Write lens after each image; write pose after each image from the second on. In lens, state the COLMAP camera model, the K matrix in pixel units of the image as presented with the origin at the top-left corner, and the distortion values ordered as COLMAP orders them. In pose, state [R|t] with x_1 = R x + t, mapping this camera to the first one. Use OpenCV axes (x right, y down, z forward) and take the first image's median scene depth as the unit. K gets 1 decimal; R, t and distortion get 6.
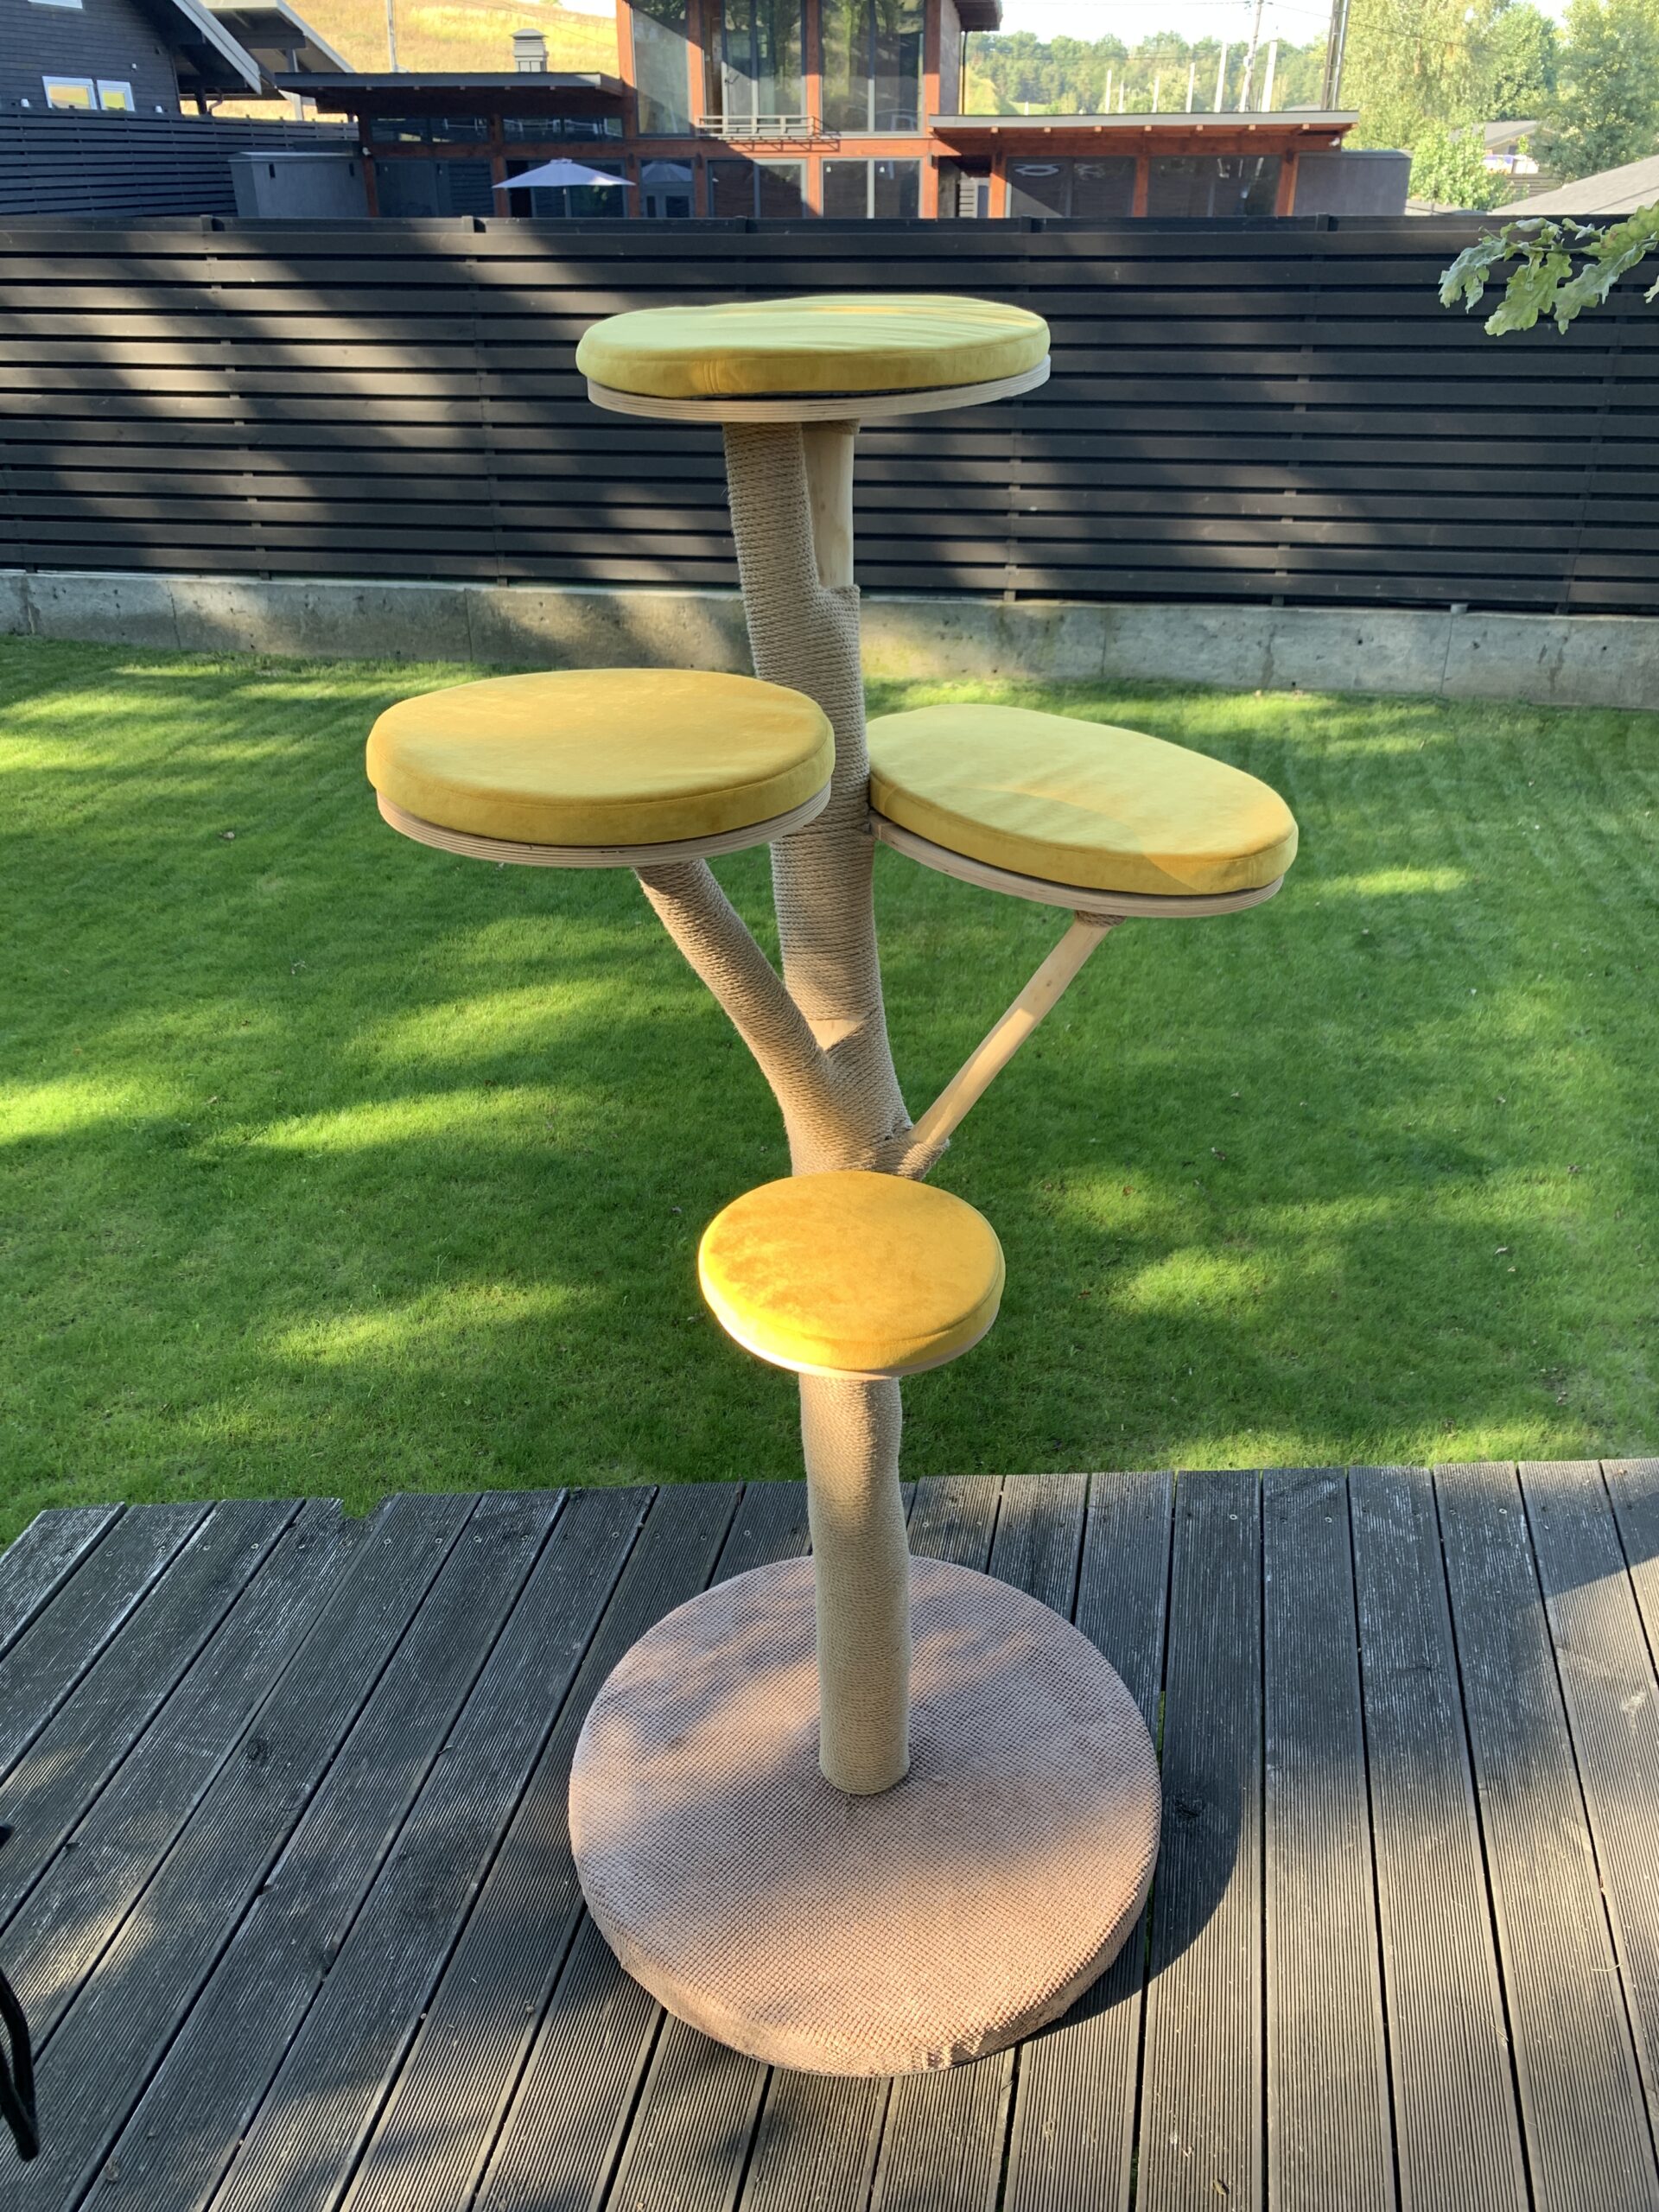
lens RADIAL K [[1717.3, 0, 836.2], [0, 1717.3, 1096.8], [0, 0, 1]] dist [0.016483, -0.012738]
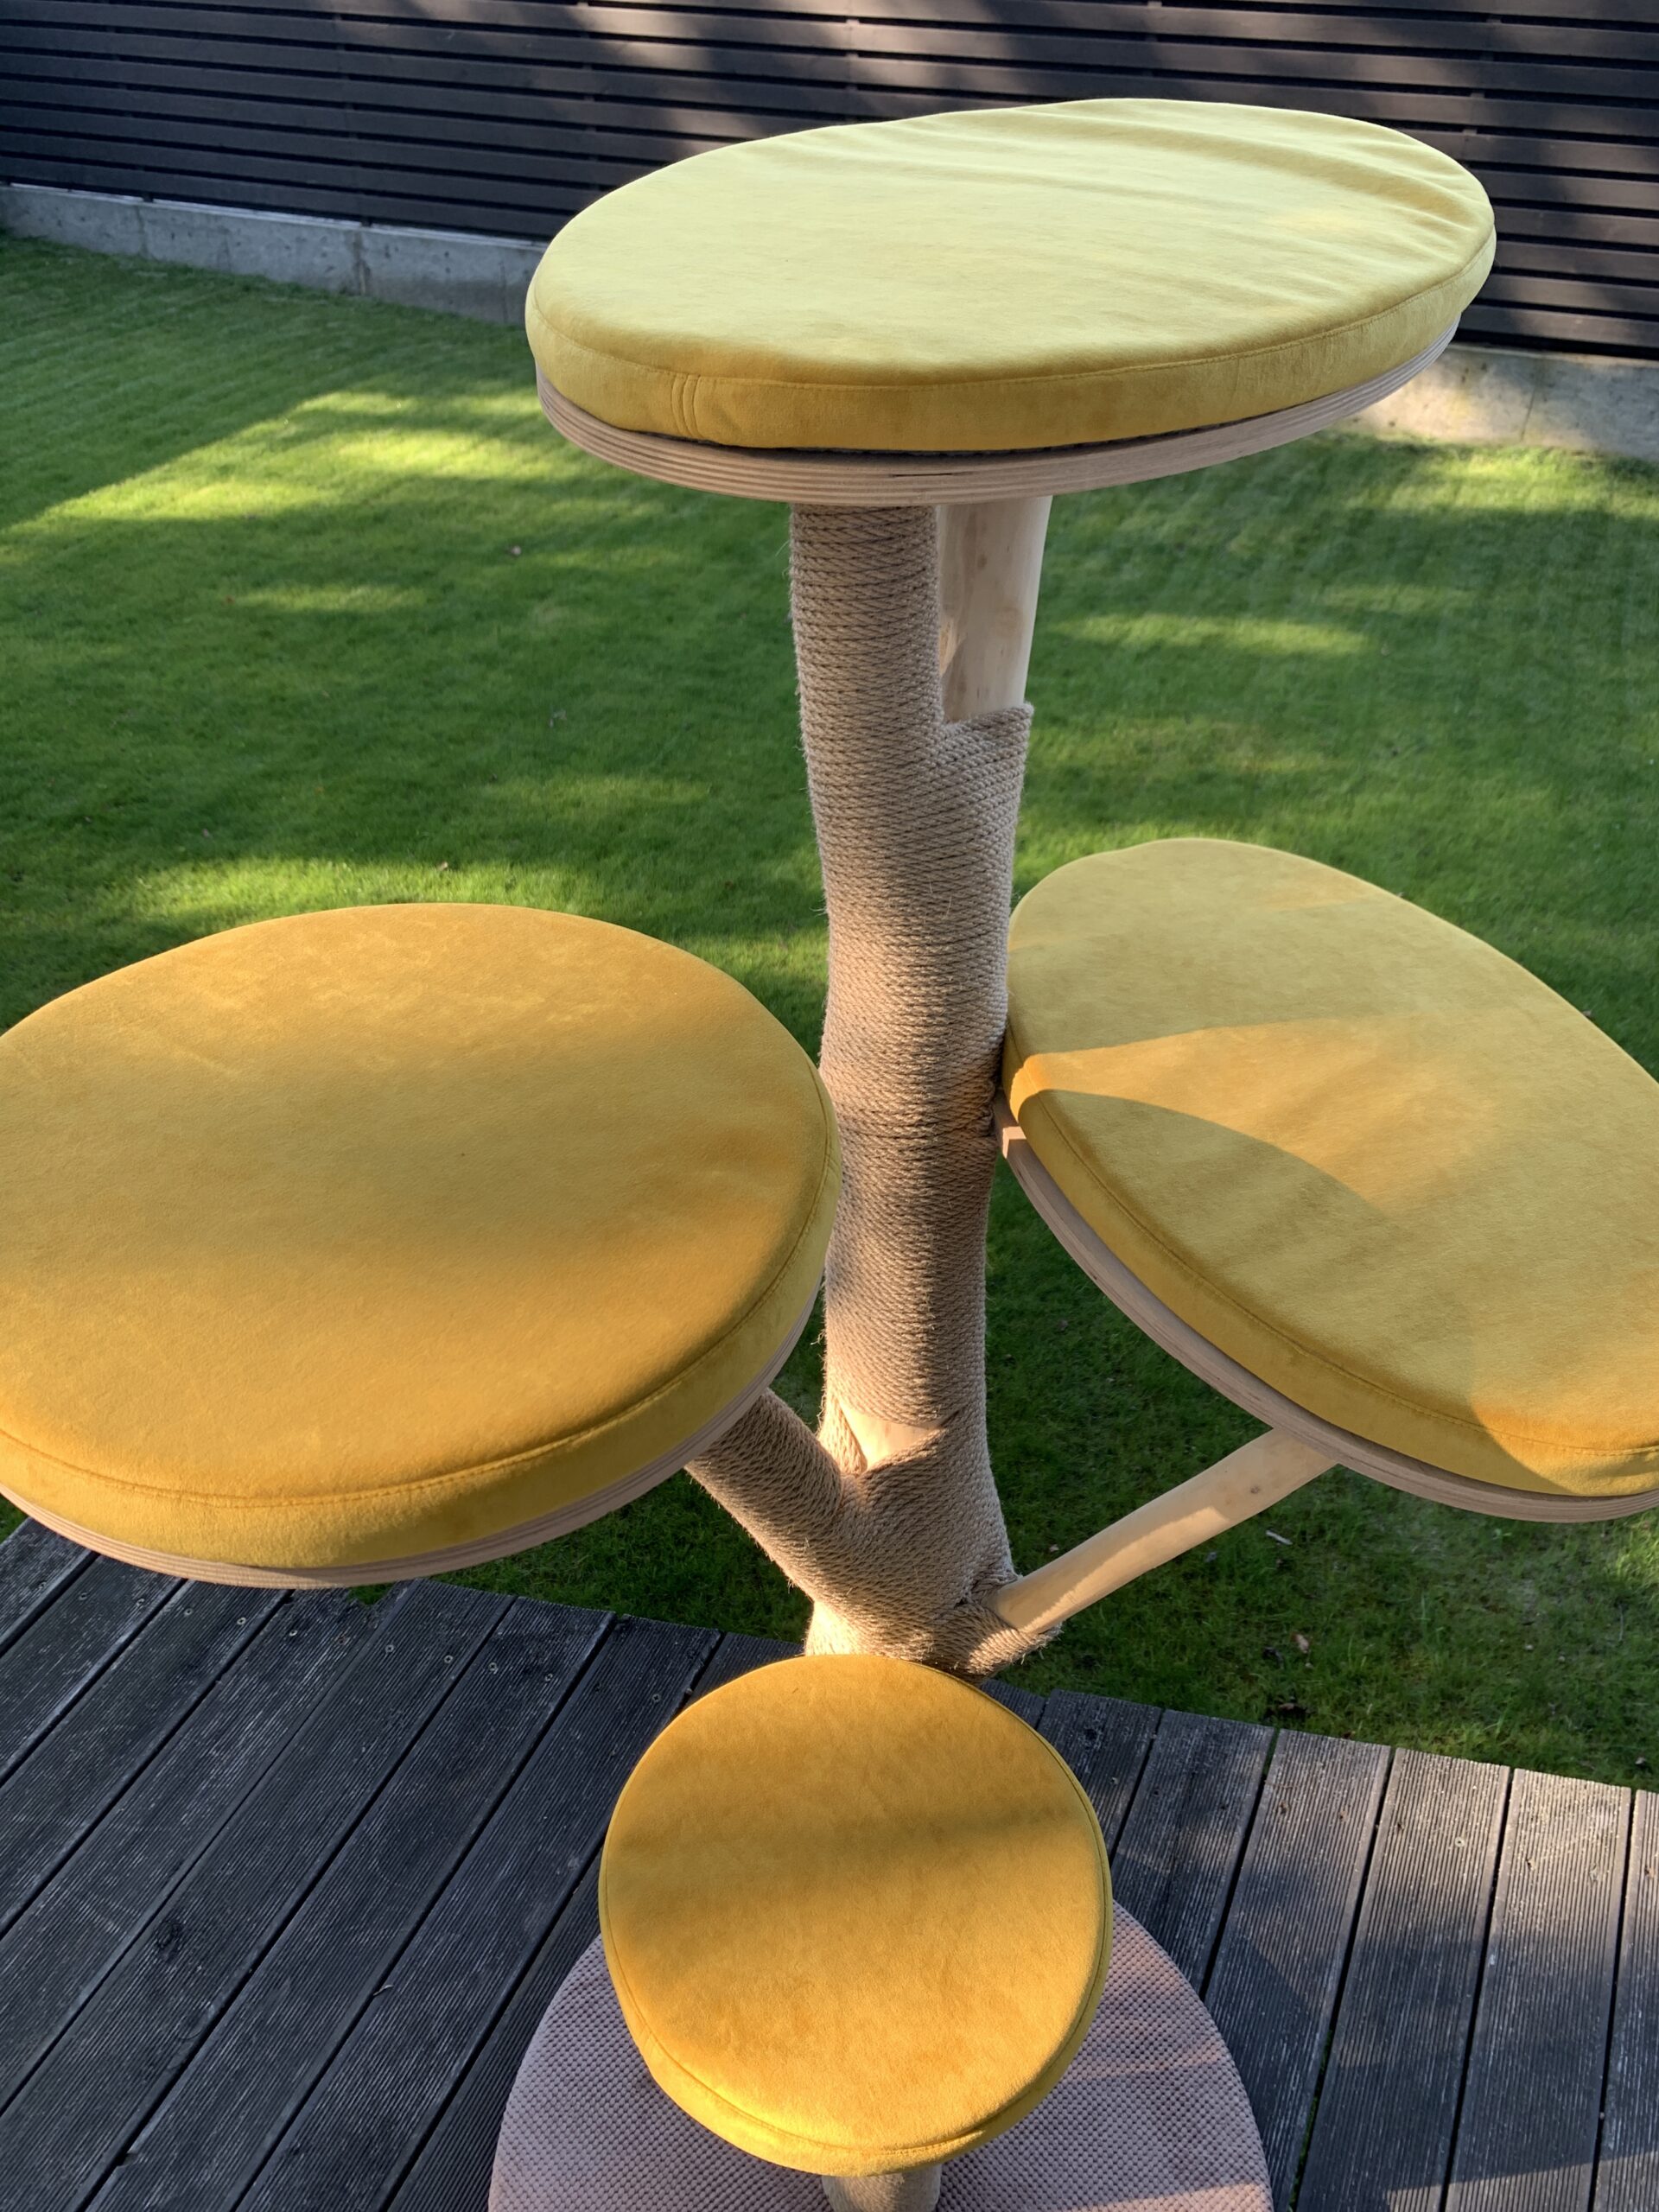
lens RADIAL K [[1717.3, 0, 823.9], [0, 1717.3, 1089.5], [0, 0, 1]] dist [0.016483, -0.012738]
pose [[0.974554, 0.151425, -0.165270, 0.039659], [-0.122635, 0.977372, 0.172351, -0.180846], [0.187628, -0.147697, 0.971072, 0.294955]]
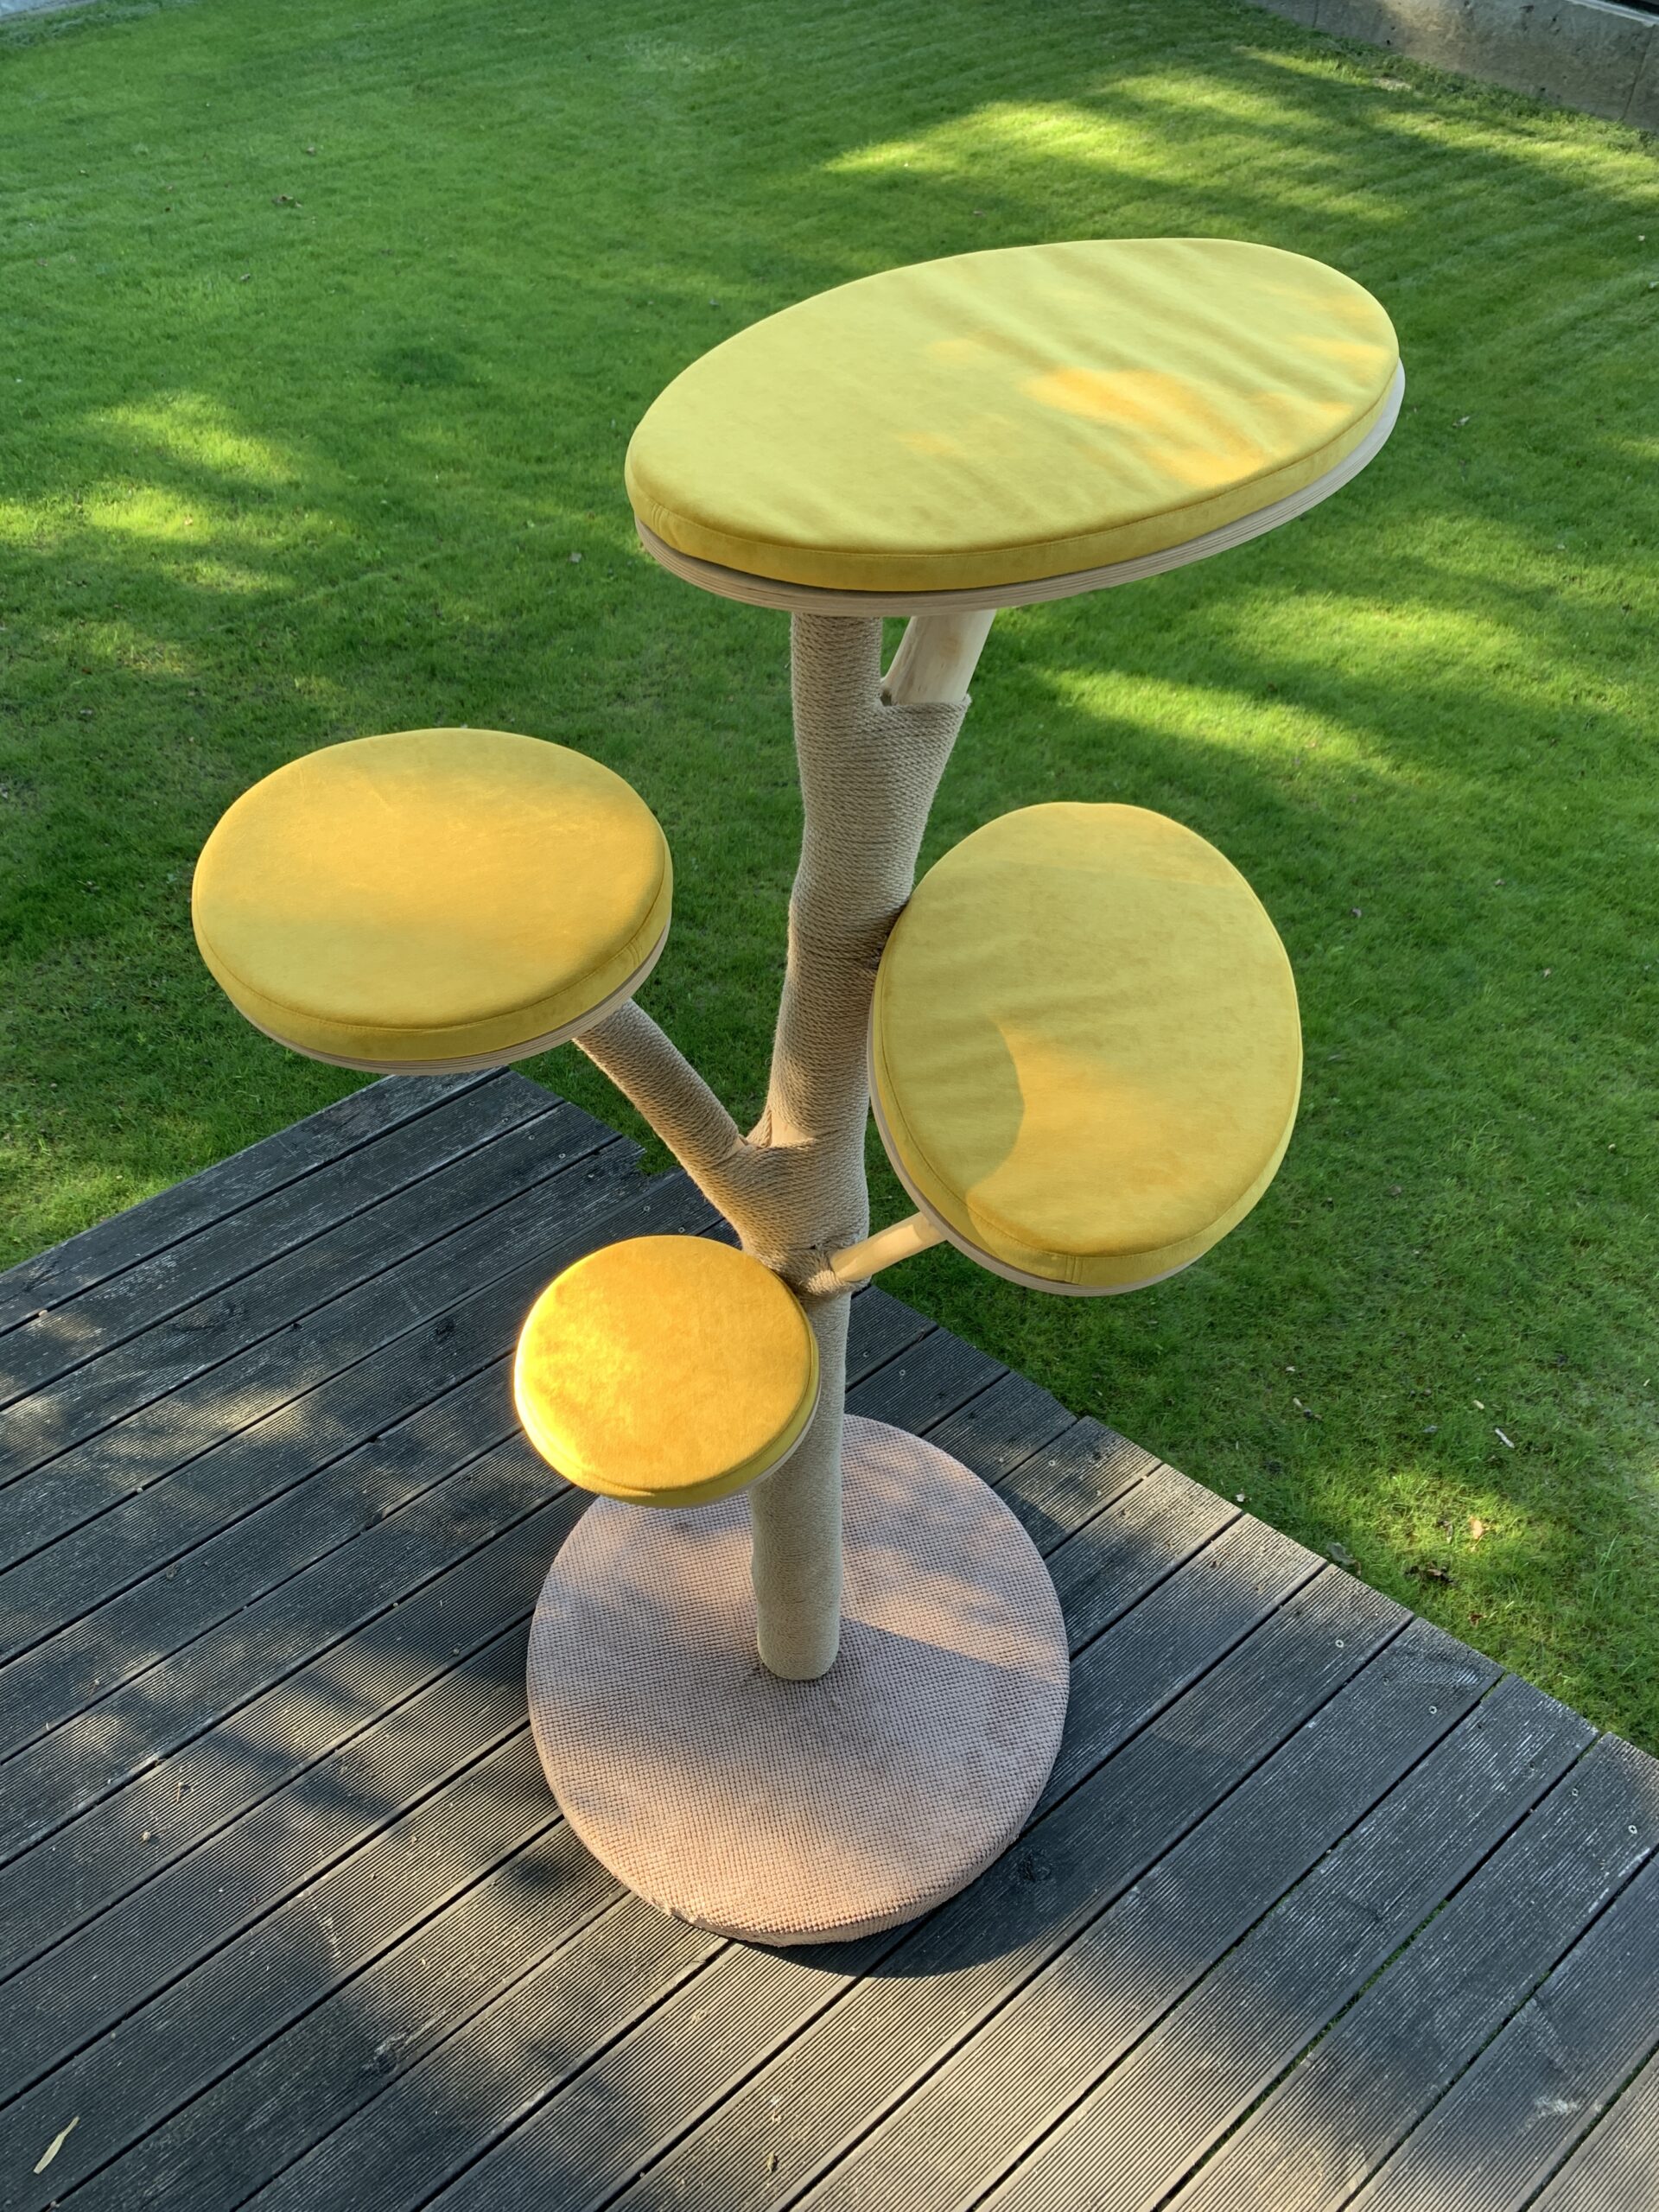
lens RADIAL K [[1717.3, 0, 816.1], [0, 1717.3, 1110.7], [0, 0, 1]] dist [0.016483, -0.012738]
pose [[0.776999, 0.475684, -0.412307, 0.276925], [-0.313216, 0.860282, 0.402257, -0.304507], [0.546047, -0.183412, 0.817430, 0.160077]]
